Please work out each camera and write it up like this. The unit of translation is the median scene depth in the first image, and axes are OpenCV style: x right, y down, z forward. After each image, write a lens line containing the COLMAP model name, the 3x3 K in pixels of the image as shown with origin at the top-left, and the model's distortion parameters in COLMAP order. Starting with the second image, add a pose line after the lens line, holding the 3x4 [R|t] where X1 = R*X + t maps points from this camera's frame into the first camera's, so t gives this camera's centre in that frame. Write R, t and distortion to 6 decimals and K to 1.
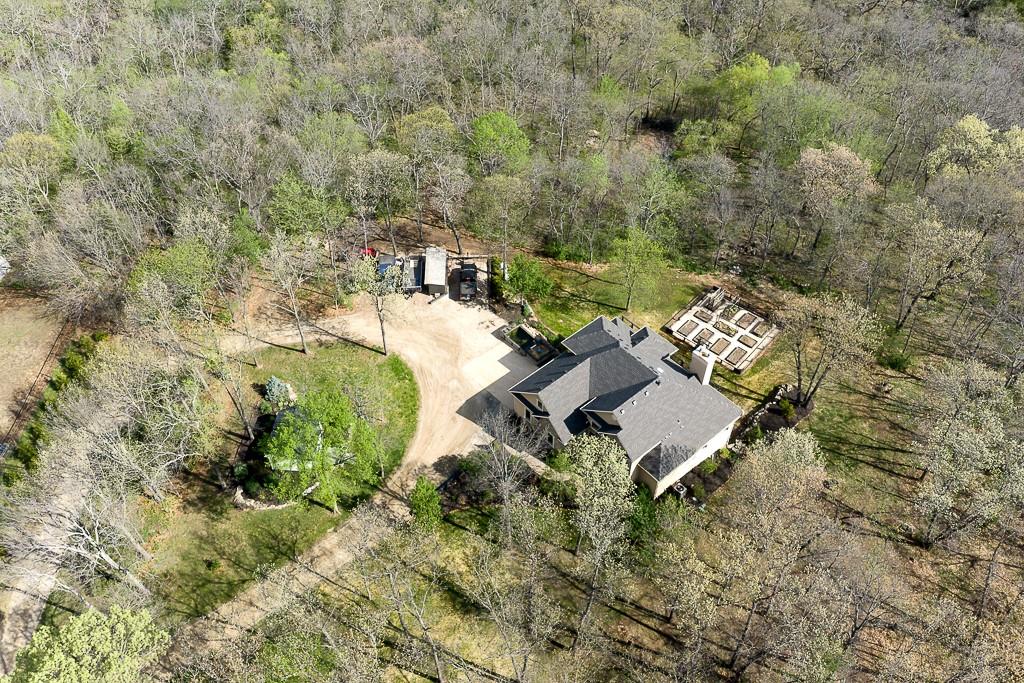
lens RADIAL K [[839.9, 0, 512.0], [0, 839.9, 341.5], [0, 0, 1]] dist [0.000735, -0.002940]
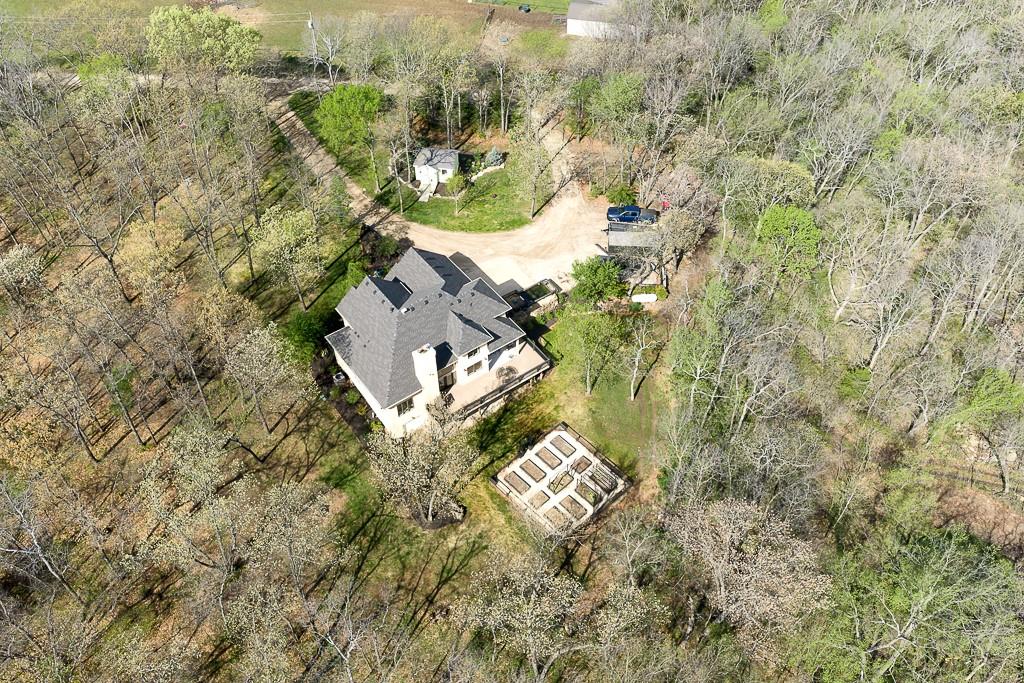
lens RADIAL K [[839.9, 0, 512.0], [0, 839.9, 341.5], [0, 0, 1]] dist [0.000735, -0.002940]
pose [[-0.080239, 0.738028, -0.669983, 0.764465], [-0.738652, 0.407296, 0.537125, -0.522547], [0.669294, 0.537982, 0.512465, 0.480255]]
